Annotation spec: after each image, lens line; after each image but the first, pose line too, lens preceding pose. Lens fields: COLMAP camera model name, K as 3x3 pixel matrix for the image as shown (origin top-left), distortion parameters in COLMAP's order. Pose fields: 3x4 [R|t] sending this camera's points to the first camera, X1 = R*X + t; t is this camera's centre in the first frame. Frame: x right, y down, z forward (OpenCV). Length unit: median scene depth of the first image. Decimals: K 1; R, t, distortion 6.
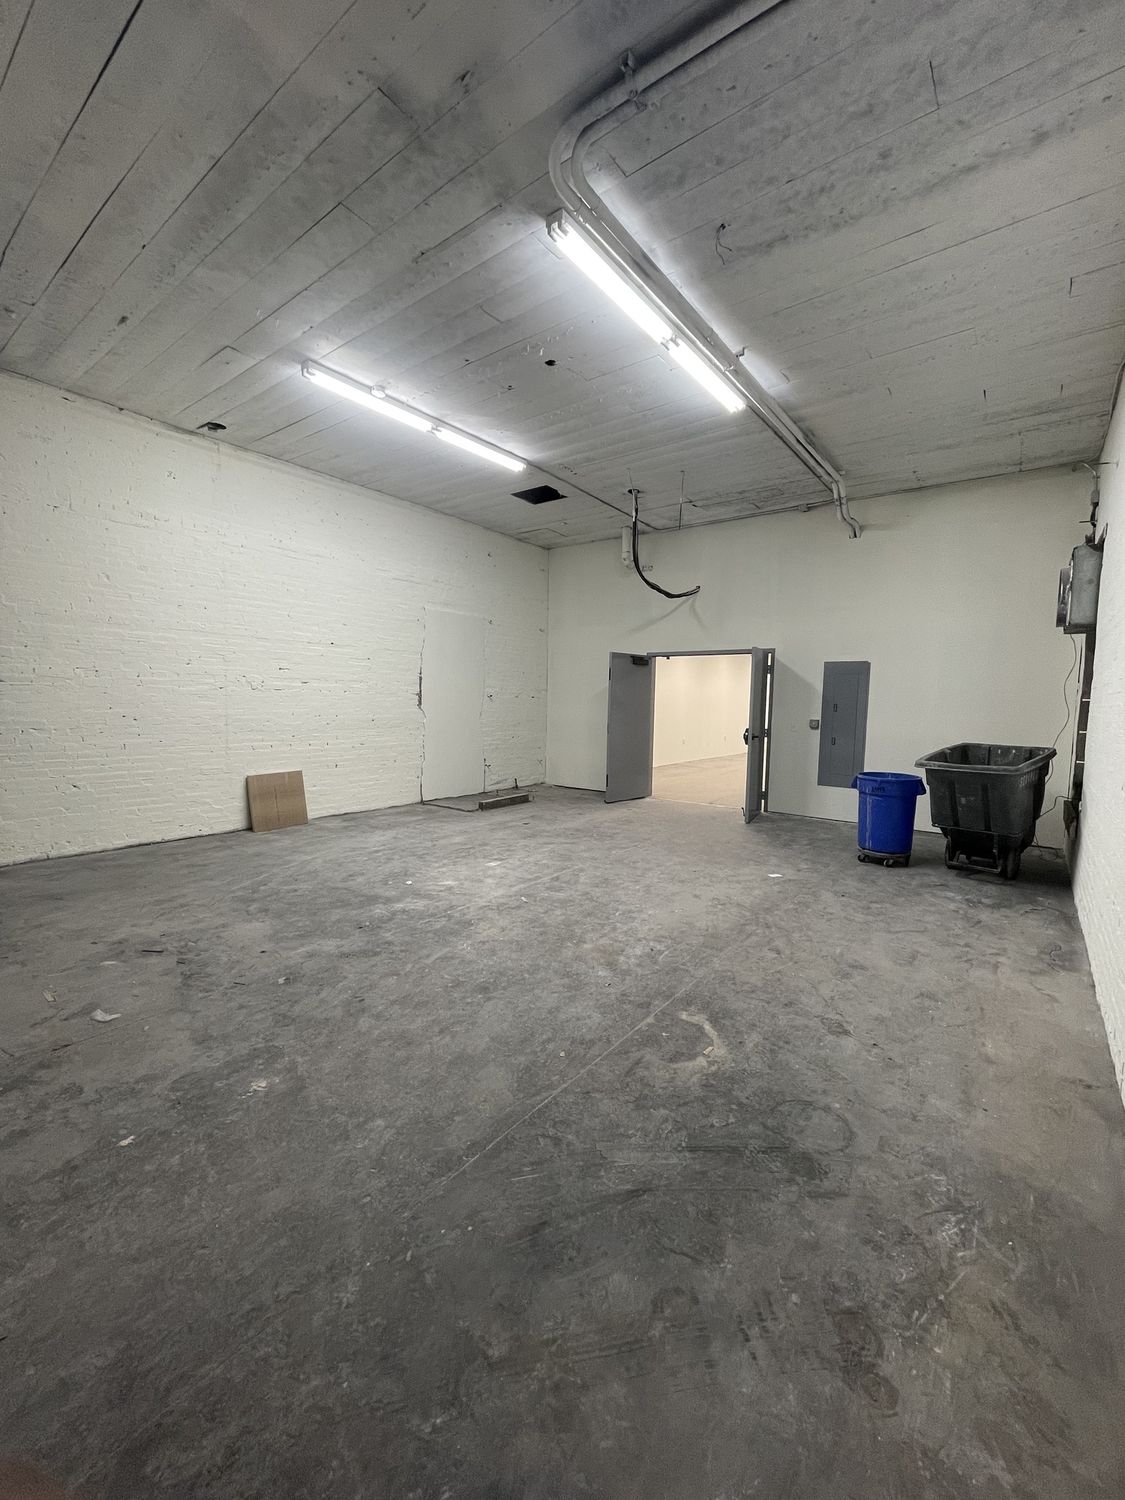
lens RADIAL K [[607.0, 0, 572.2], [0, 607.0, 754.0], [0, 0, 1]] dist [-0.004417, 0.001411]
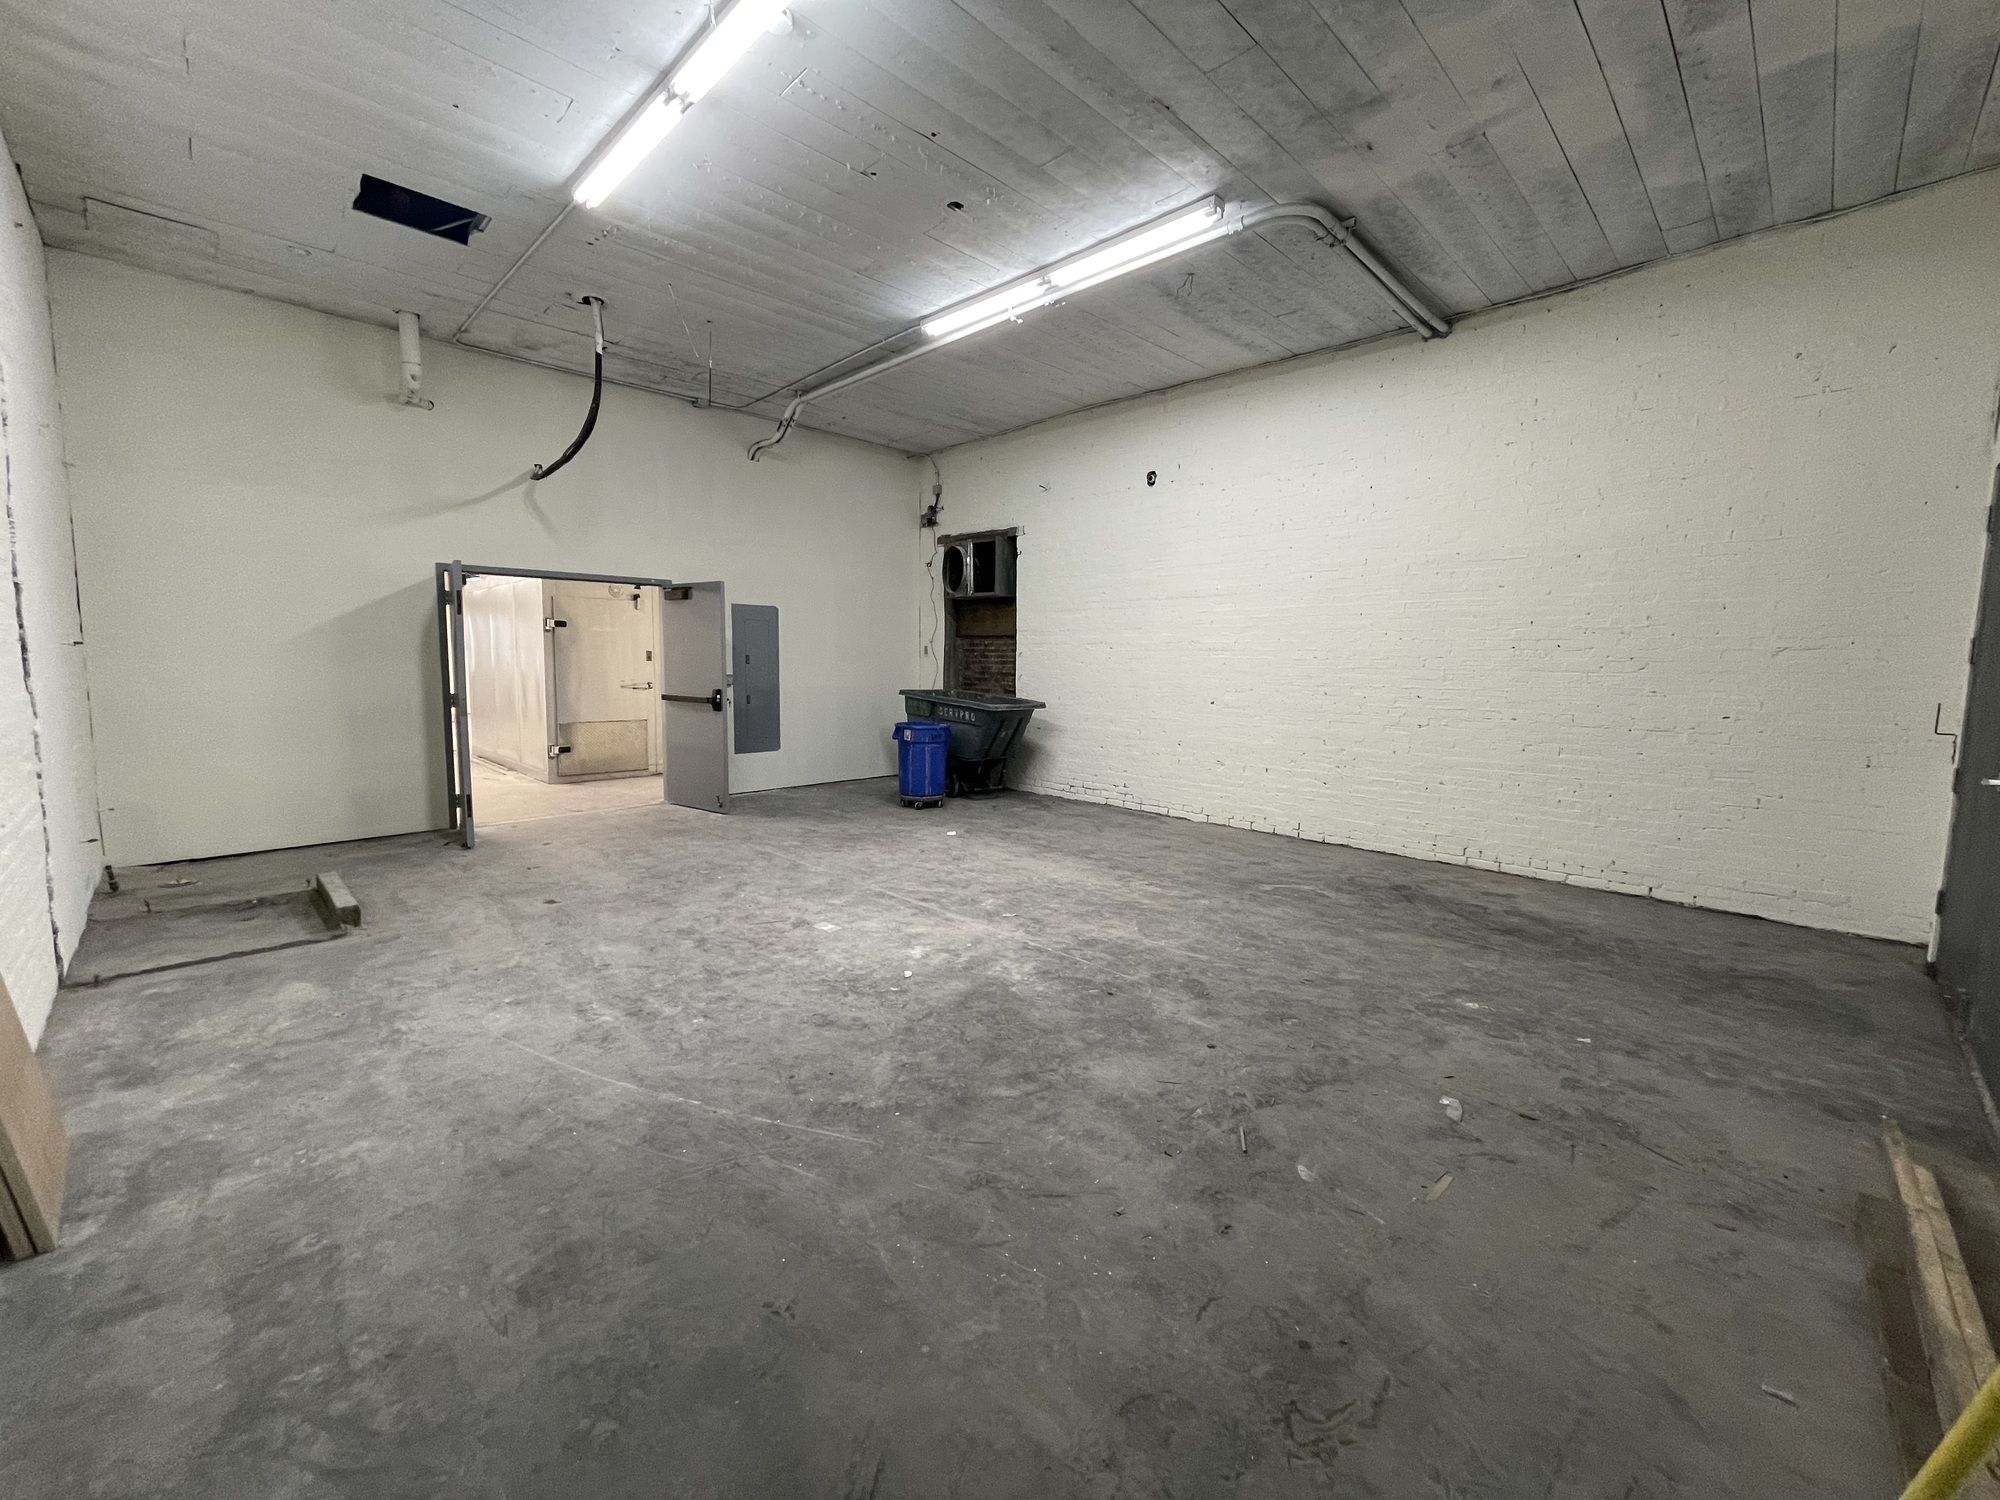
lens RADIAL K [[809.4, 0, 1000.0], [0, 809.4, 742.7], [0, 0, 1]] dist [-0.004417, 0.001411]
pose [[0.141082, -0.122055, 0.982445, -1.028987], [0.081912, 0.990407, 0.111282, -0.093921], [-0.986604, 0.064774, 0.149726, 0.799354]]
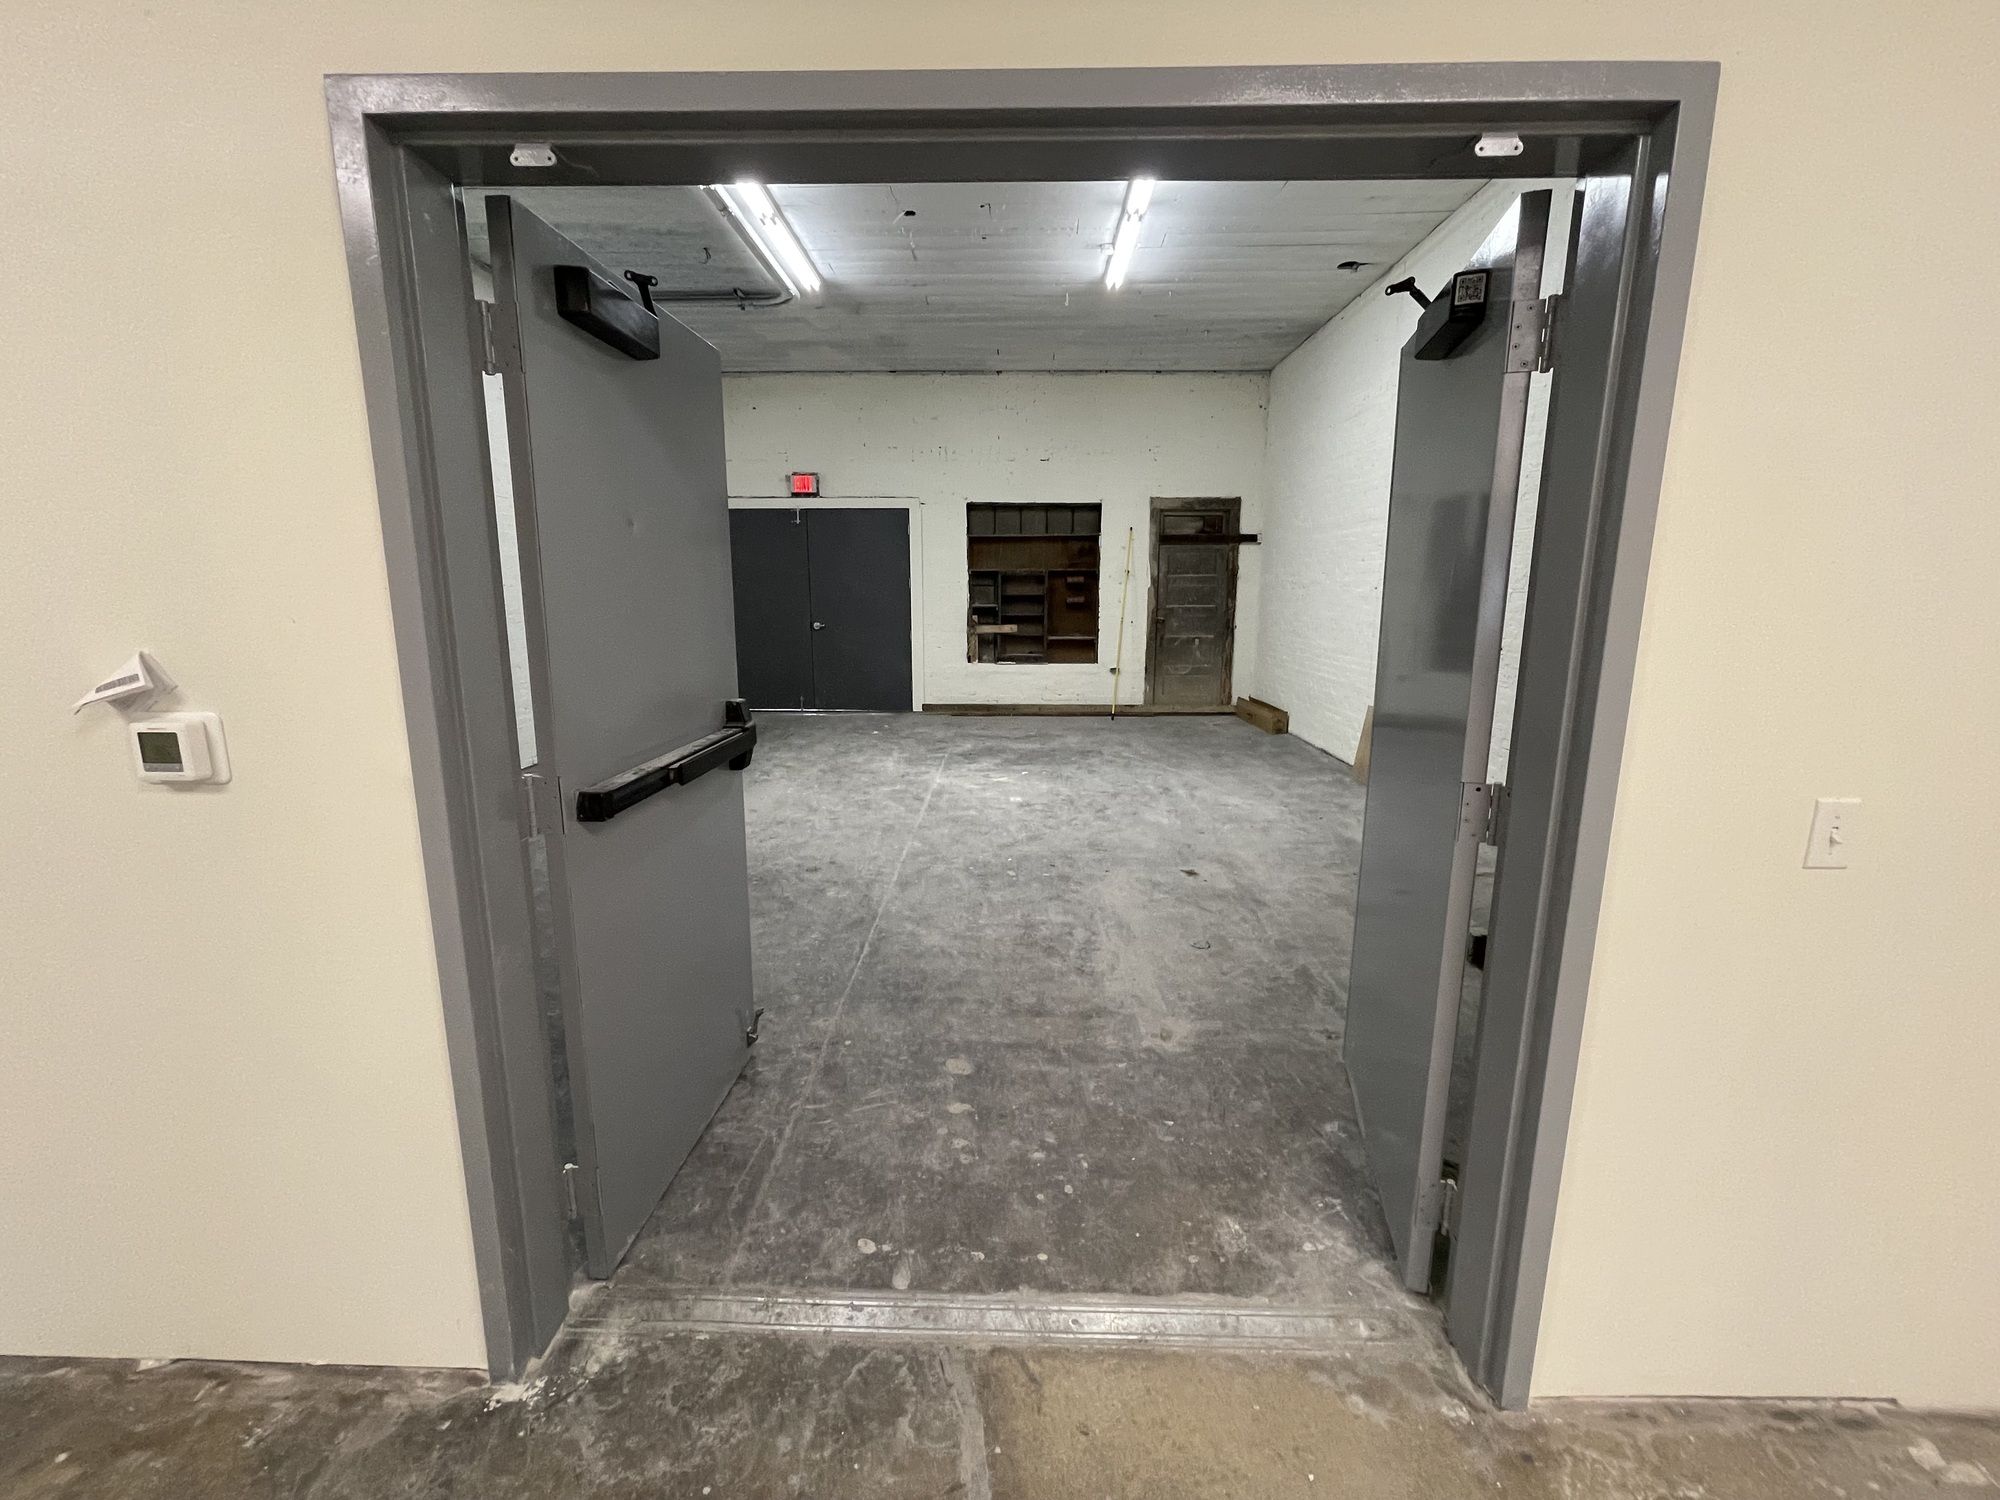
lens RADIAL K [[809.4, 0, 1000.9], [0, 809.4, 743.2], [0, 0, 1]] dist [-0.004417, 0.001411]
pose [[-0.808830, 0.084248, -0.581976, 0.586379], [-0.074467, 0.967041, 0.243486, -0.176855], [0.583308, 0.240277, -0.775899, 2.091804]]
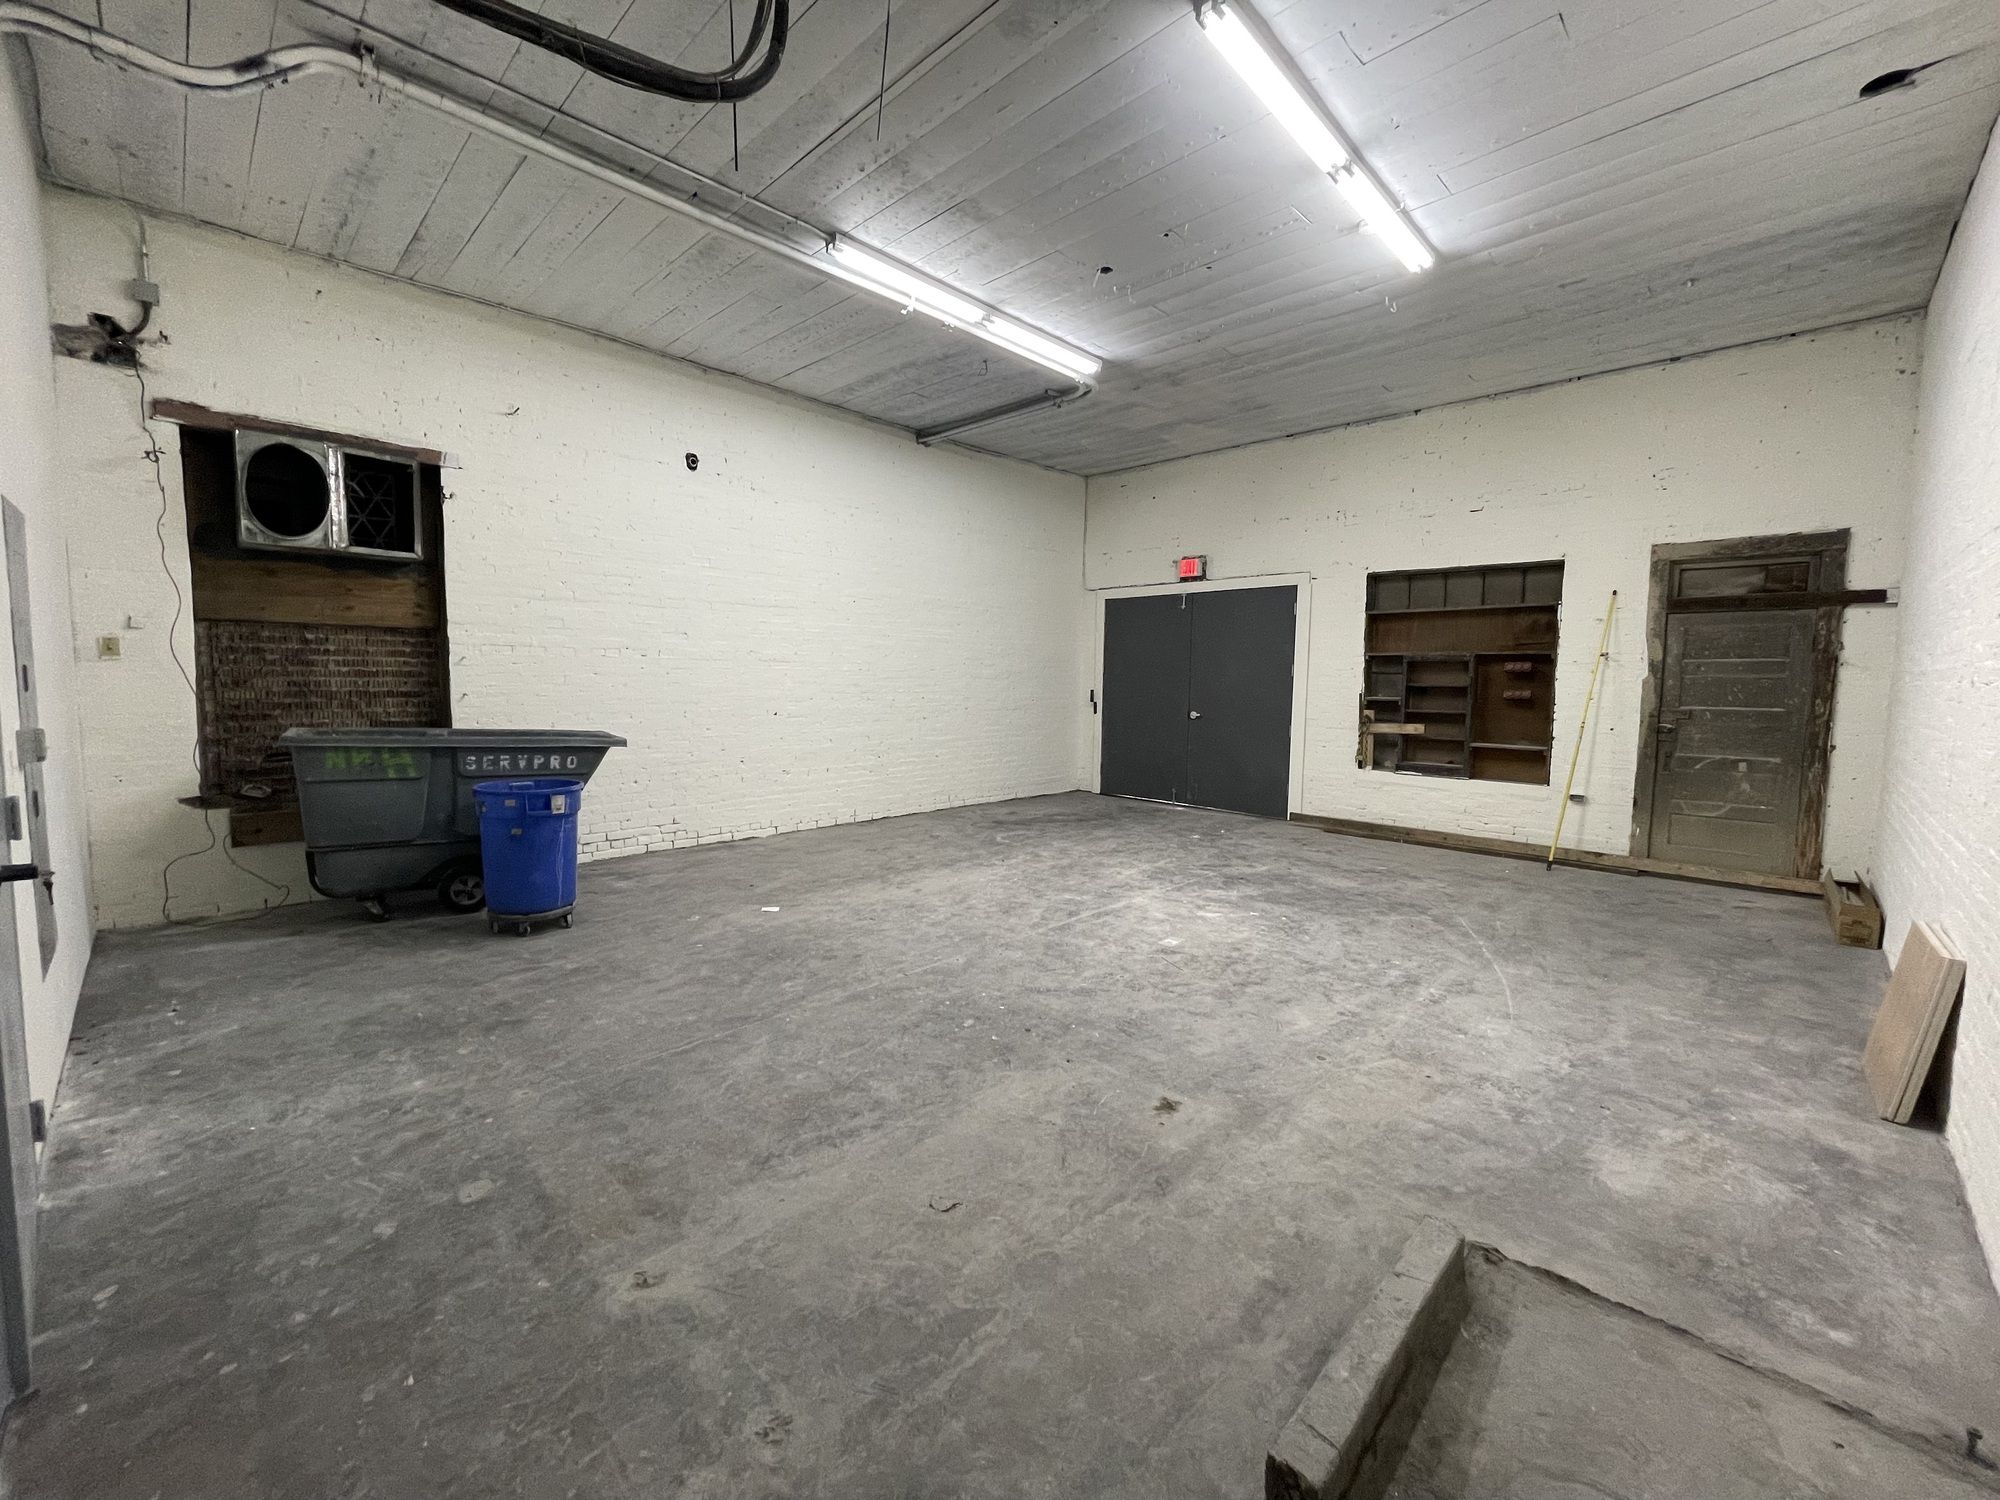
lens RADIAL K [[809.4, 0, 998.8], [0, 809.4, 744.1], [0, 0, 1]] dist [-0.004417, 0.001411]
pose [[-0.991181, -0.046412, 0.124121, -0.054520], [-0.023484, 0.983355, 0.180172, -0.196938], [-0.130417, 0.175668, -0.975773, 2.096857]]
